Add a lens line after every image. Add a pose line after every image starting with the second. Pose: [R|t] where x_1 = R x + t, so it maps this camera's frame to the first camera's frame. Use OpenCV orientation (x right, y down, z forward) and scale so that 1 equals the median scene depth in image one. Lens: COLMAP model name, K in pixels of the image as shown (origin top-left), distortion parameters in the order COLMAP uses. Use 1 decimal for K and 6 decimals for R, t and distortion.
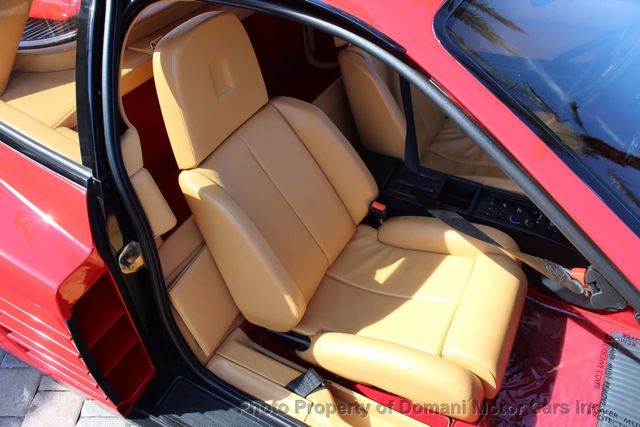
lens RADIAL K [[529.2, 0, 320.0], [0, 529.2, 213.5], [0, 0, 1]] dist [-0.171986, 0.146393]
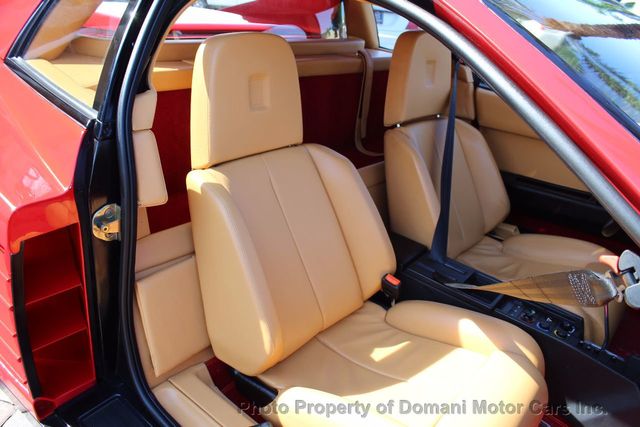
lens RADIAL K [[529.2, 0, 320.0], [0, 529.2, 213.5], [0, 0, 1]] dist [-0.171986, 0.146393]
pose [[0.970034, 0.214138, -0.114800, 0.079206], [-0.238773, 0.927595, -0.287323, 0.192803], [0.044961, 0.306124, 0.950929, 0.116464]]
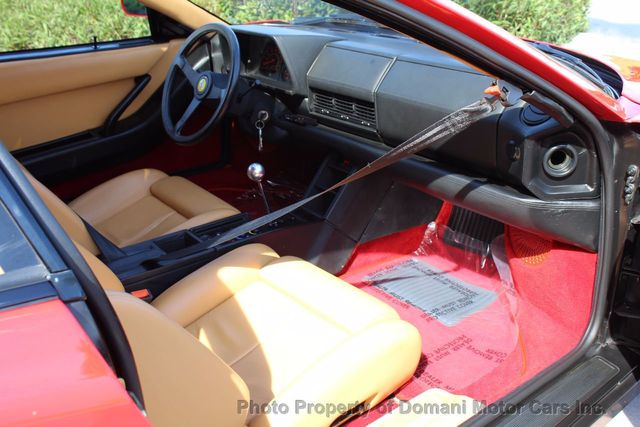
lens RADIAL K [[670.2, 0, 320.0], [0, 670.2, 213.5], [0, 0, 1]] dist [-0.095137, 0.010815]
pose [[0.378254, -0.340954, 0.860624, -0.657108], [0.607216, 0.793125, 0.047335, 0.007664], [-0.698722, 0.504681, 0.507036, 0.309168]]
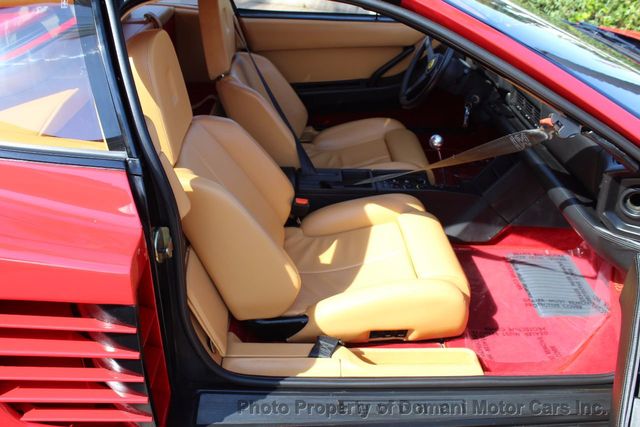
lens RADIAL K [[590.2, 0, 321.8], [0, 590.2, 224.8], [0, 0, 1]] dist [-0.126929, 0.003251]
pose [[0.860870, -0.214973, 0.461183, -0.483503], [0.299376, 0.946877, -0.117461, 0.213701], [-0.411433, 0.239186, 0.879496, -0.087745]]
